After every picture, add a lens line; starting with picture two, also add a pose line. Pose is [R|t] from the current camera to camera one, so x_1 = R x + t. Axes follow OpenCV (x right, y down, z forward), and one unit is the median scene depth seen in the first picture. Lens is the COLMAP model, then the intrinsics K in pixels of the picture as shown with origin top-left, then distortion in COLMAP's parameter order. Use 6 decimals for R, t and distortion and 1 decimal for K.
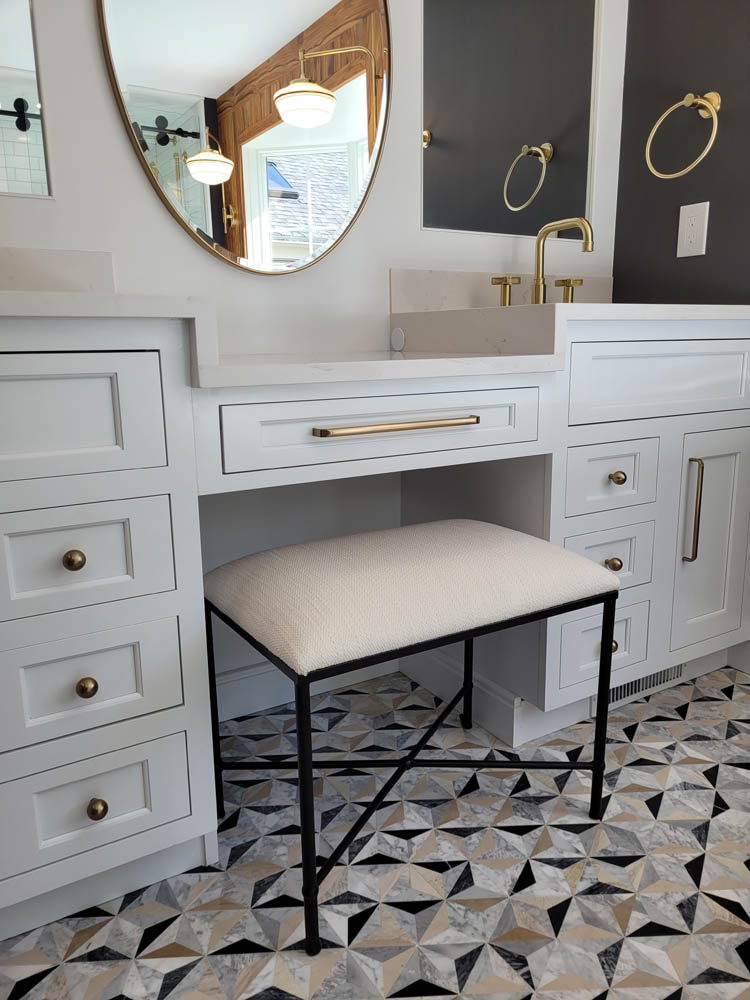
lens RADIAL K [[756.5, 0, 377.5], [0, 756.5, 495.9], [0, 0, 1]] dist [0.028043, -0.022687]
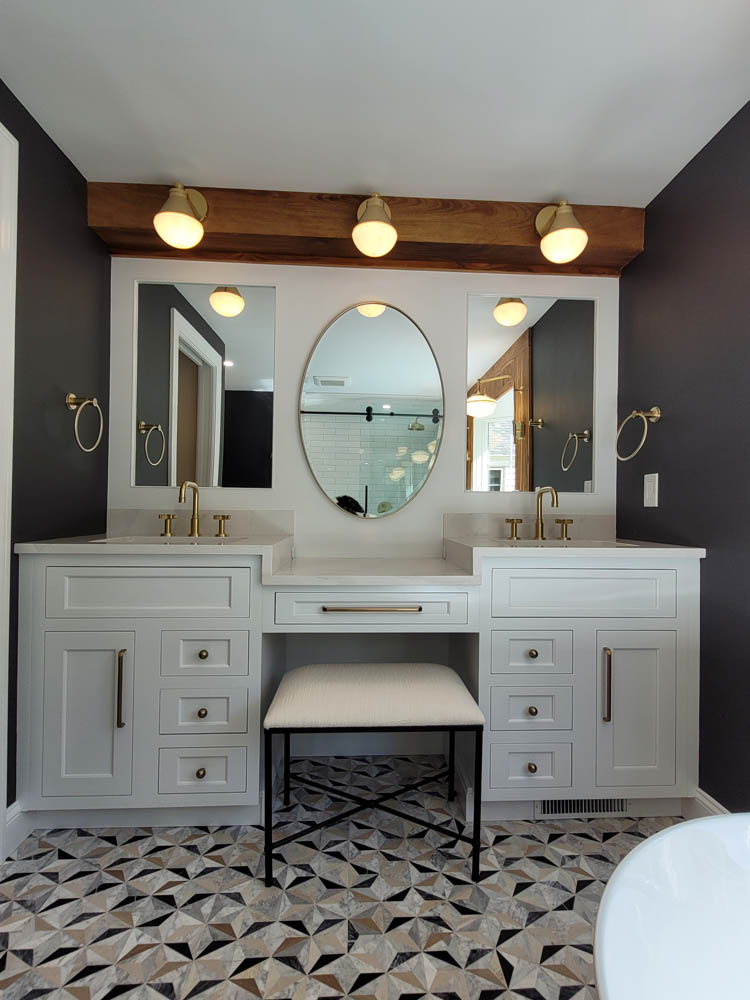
lens RADIAL K [[493.9, 0, 378.1], [0, 493.9, 502.7], [0, 0, 1]] dist [0.004945, -0.001836]
pose [[0.874099, 0.012320, -0.485591, 0.645534], [-0.119188, 0.974557, -0.189821, -0.117311], [0.470898, 0.223799, 0.853328, -0.127973]]
